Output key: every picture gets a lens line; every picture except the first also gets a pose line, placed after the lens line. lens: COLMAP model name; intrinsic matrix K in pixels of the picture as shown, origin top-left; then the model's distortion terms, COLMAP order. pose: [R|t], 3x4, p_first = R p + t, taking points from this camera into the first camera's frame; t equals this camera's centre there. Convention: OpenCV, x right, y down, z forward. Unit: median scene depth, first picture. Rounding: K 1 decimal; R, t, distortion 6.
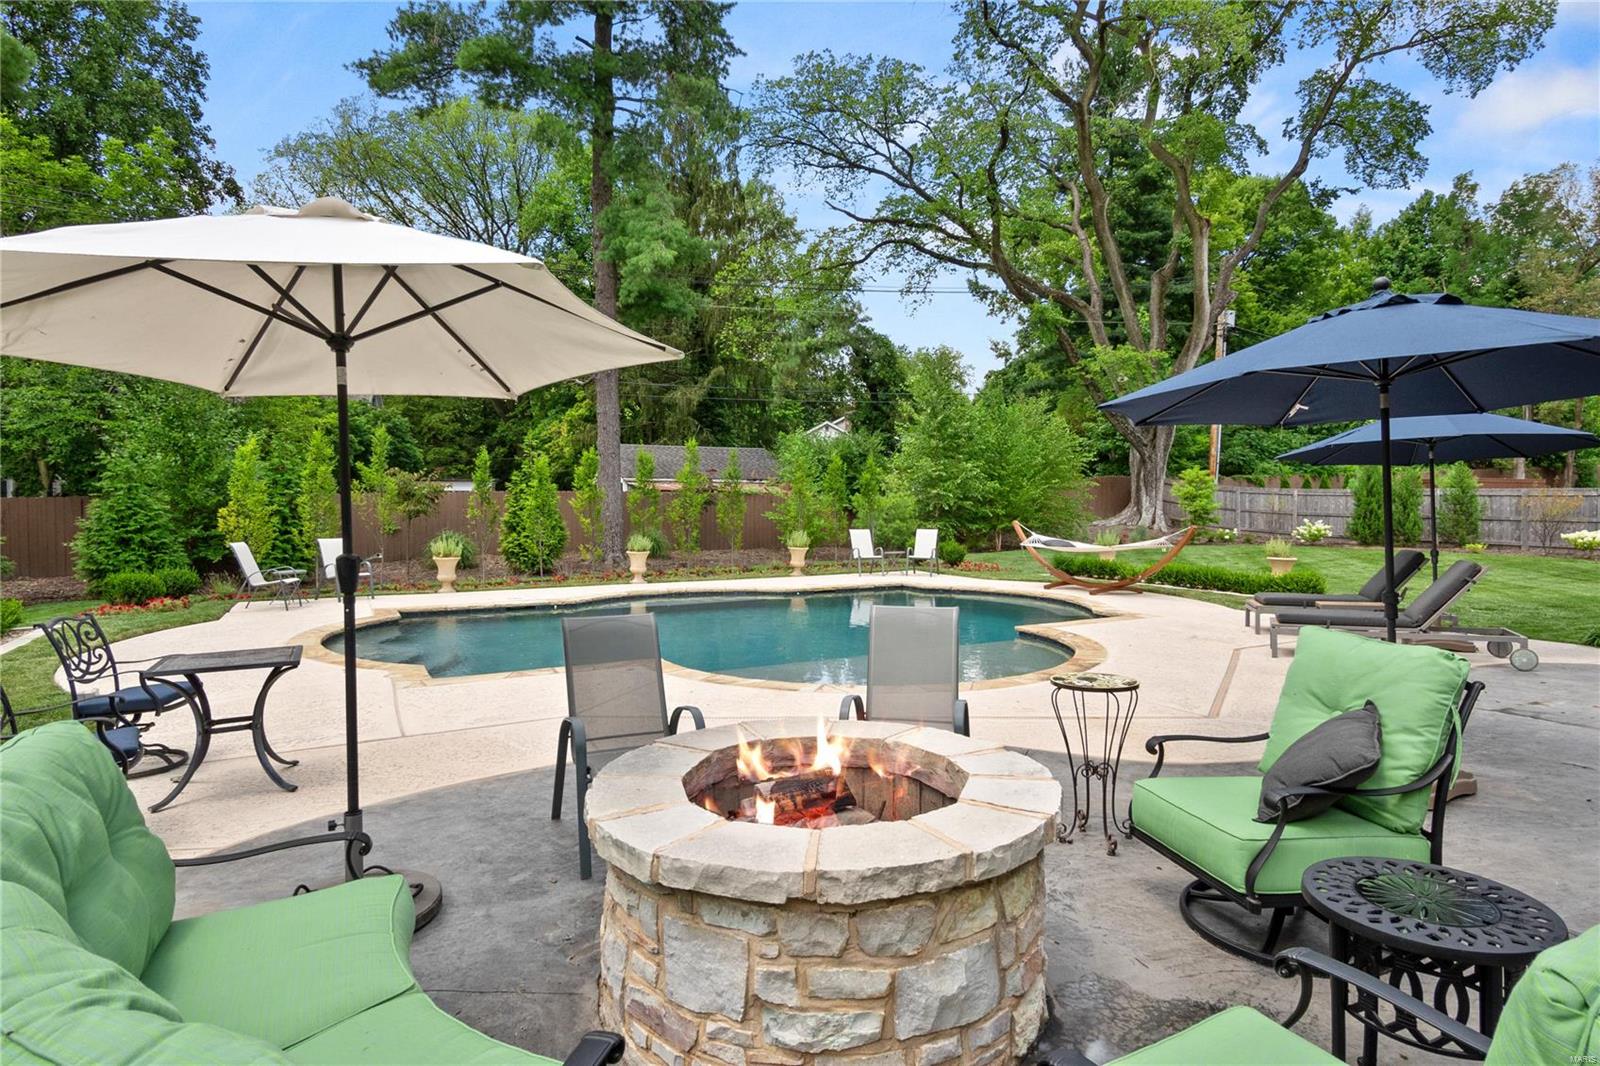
lens RADIAL K [[840.2, 0, 911.1], [0, 840.2, 514.1], [0, 0, 1]] dist [0.002817, -0.001569]
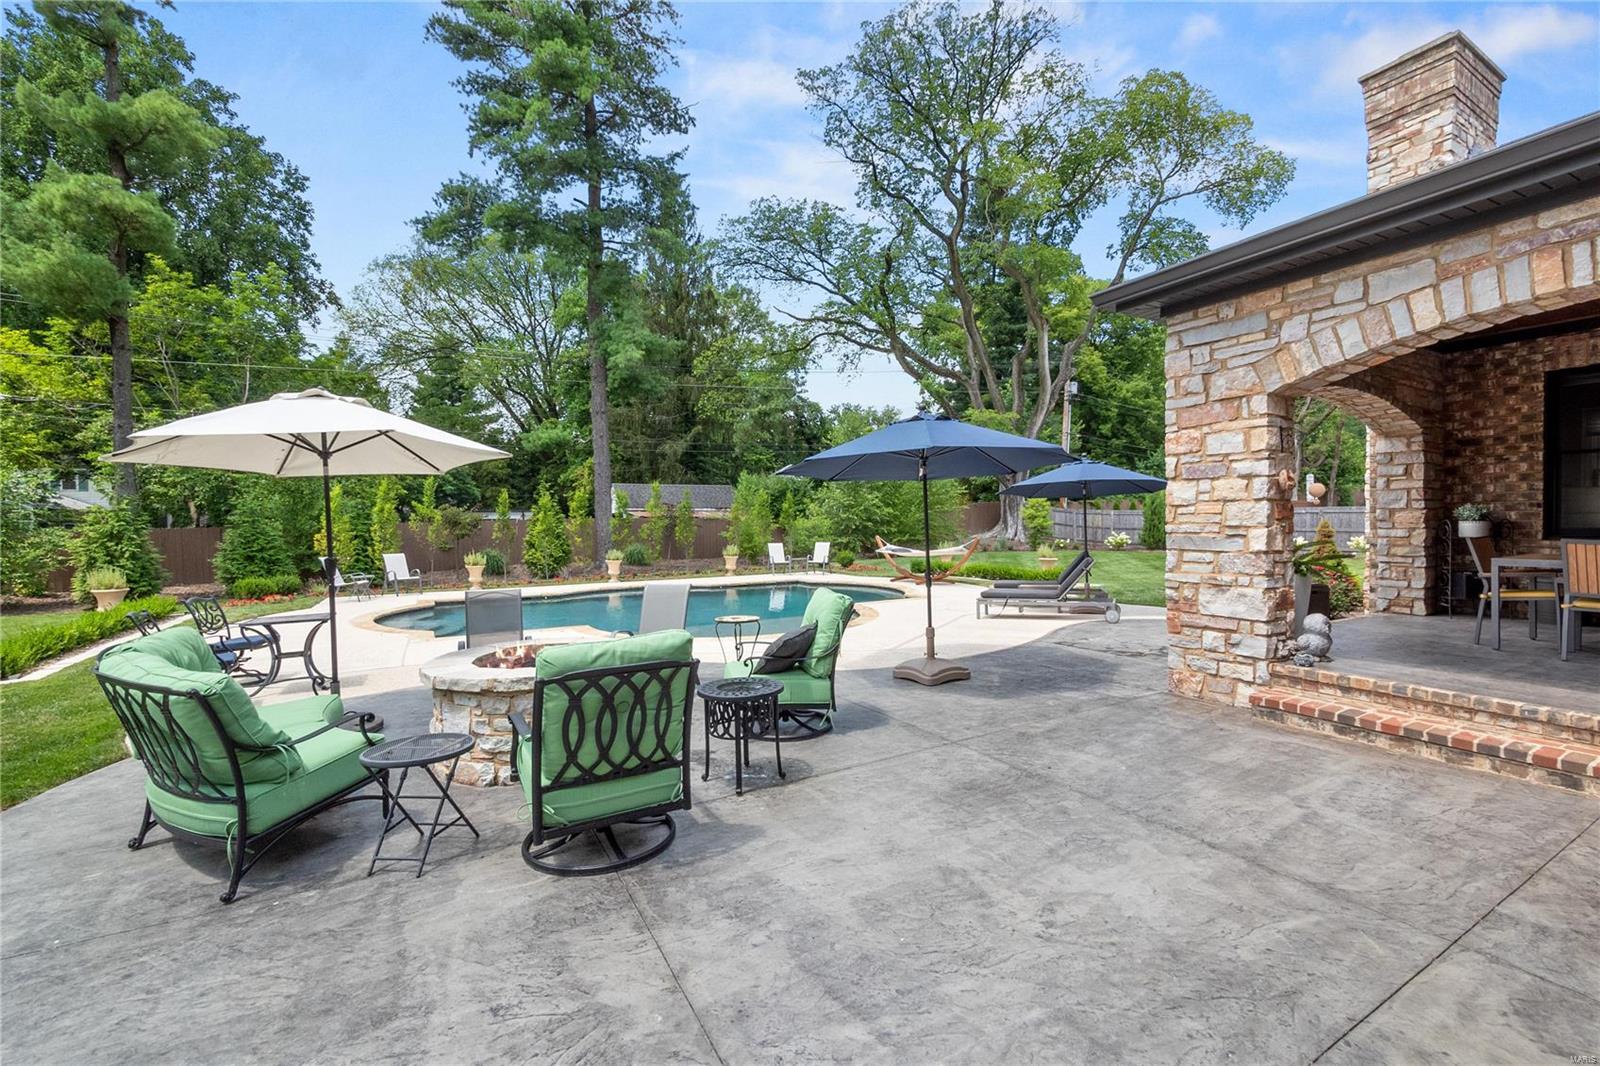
lens RADIAL K [[633.8, 0, 889.7], [0, 633.8, 534.9], [0, 0, 1]] dist [-0.001767, 0.000277]
pose [[0.999498, -0.012620, 0.029051, 0.066787], [0.012441, 0.999903, 0.006335, -0.000154], [-0.029129, -0.005971, 0.999558, -0.060325]]
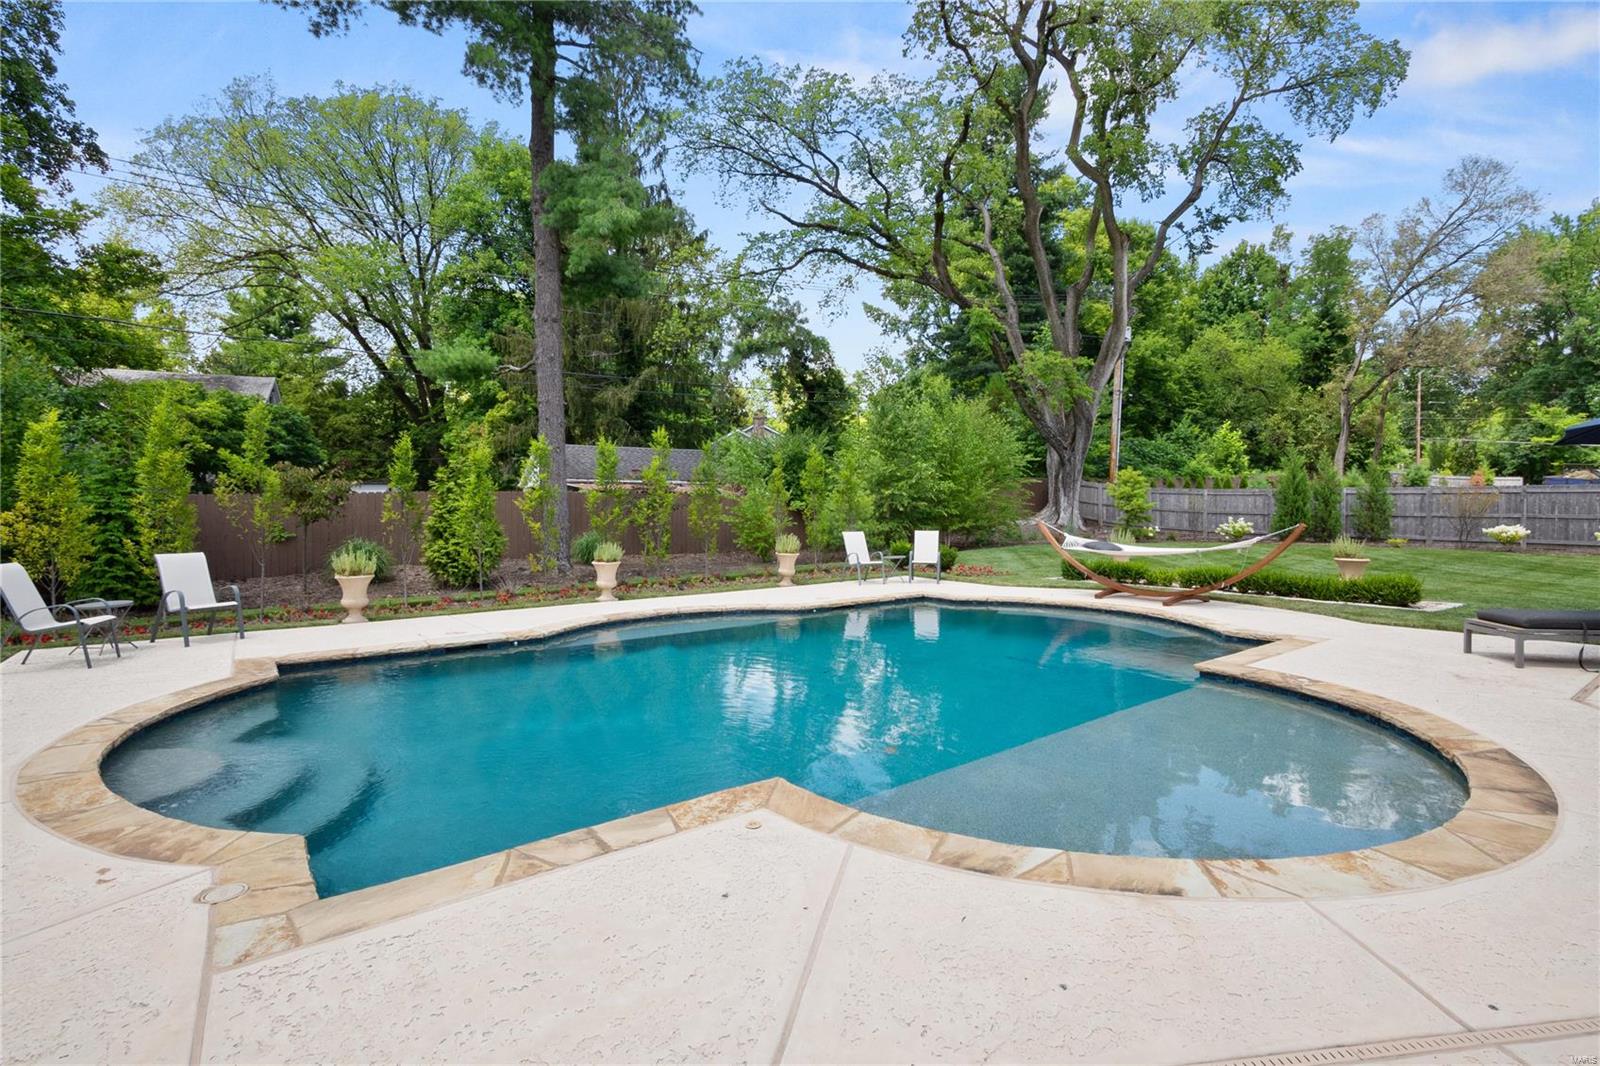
lens RADIAL K [[734.7, 0, 880.1], [0, 734.7, 515.4], [0, 0, 1]] dist [0.000349, -0.001360]
pose [[0.993264, -0.007588, 0.115629, -0.079167], [0.007701, 0.999970, -0.000532, 0.001055], [-0.115621, 0.001419, 0.993292, 0.143959]]
